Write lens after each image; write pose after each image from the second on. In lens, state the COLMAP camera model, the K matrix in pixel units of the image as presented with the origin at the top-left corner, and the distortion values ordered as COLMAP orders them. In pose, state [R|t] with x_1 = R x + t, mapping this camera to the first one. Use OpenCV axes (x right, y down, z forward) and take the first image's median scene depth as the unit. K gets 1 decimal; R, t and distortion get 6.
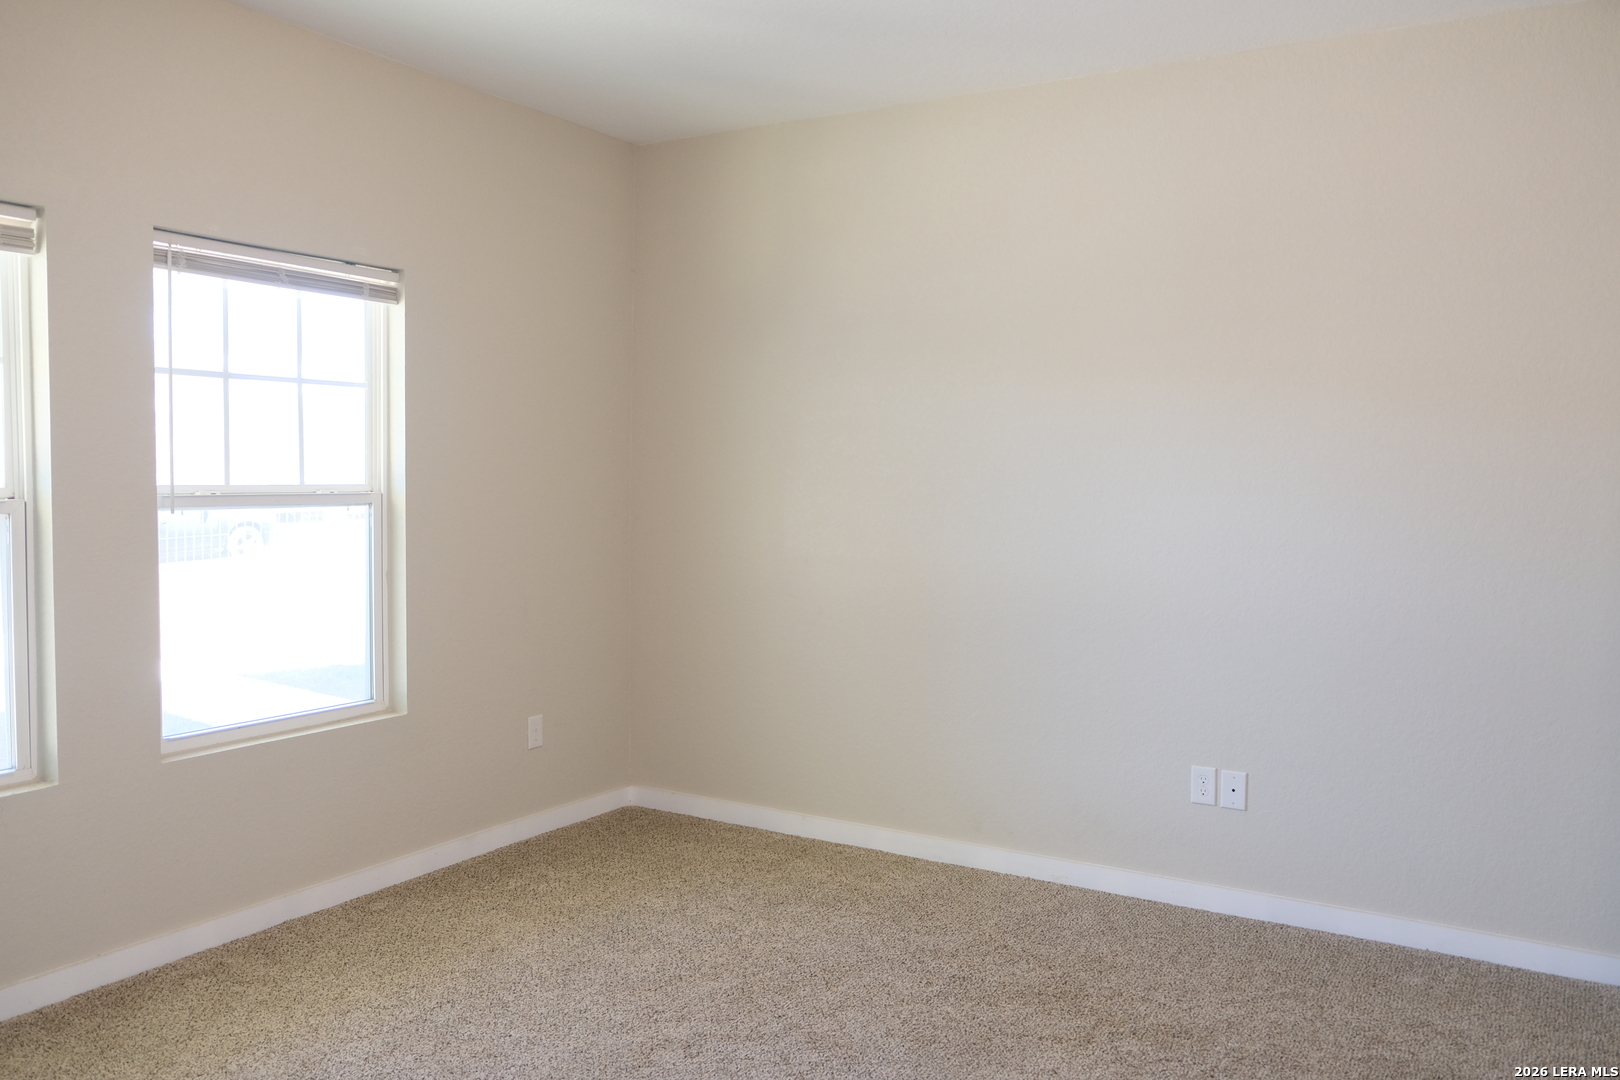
lens RADIAL K [[1225.9, 0, 810.0], [0, 1225.9, 540.0], [0, 0, 1]] dist [-0.001432, 0.004992]
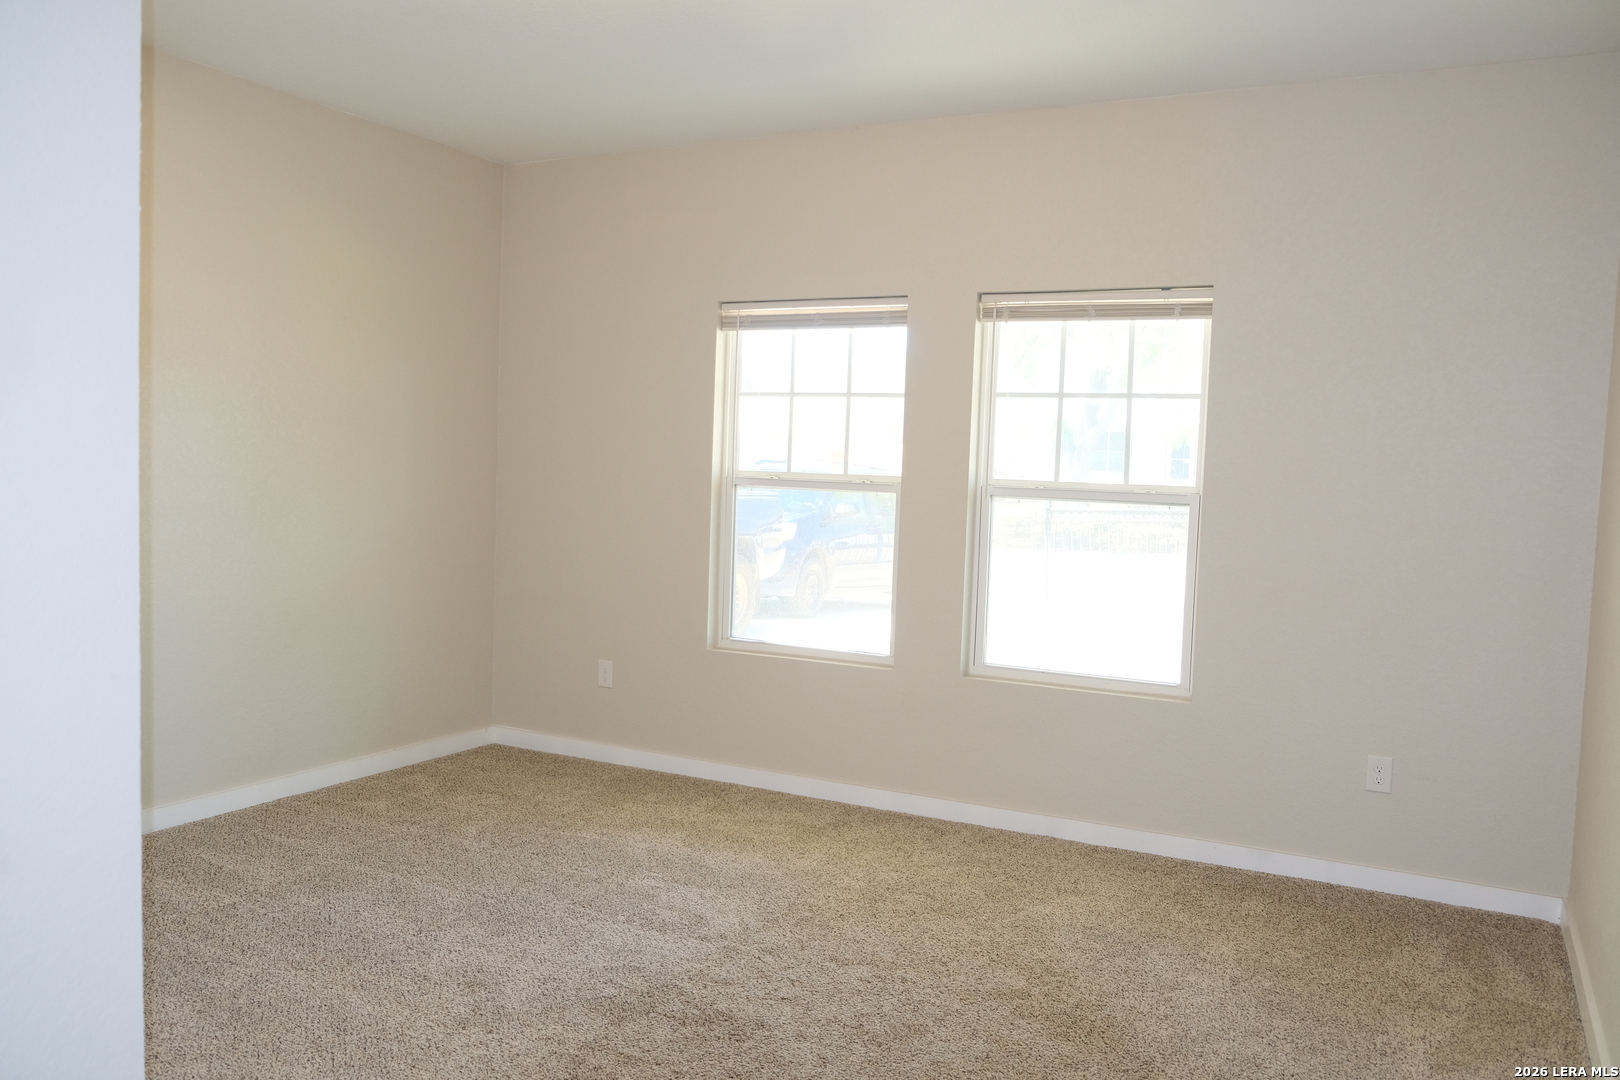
lens RADIAL K [[1225.9, 0, 810.0], [0, 1225.9, 540.0], [0, 0, 1]] dist [-0.001432, 0.004992]
pose [[0.076013, 0.044217, -0.996126, 0.754203], [-0.079895, 0.996074, 0.038118, -0.013158], [0.993901, 0.076688, 0.079247, 0.630283]]
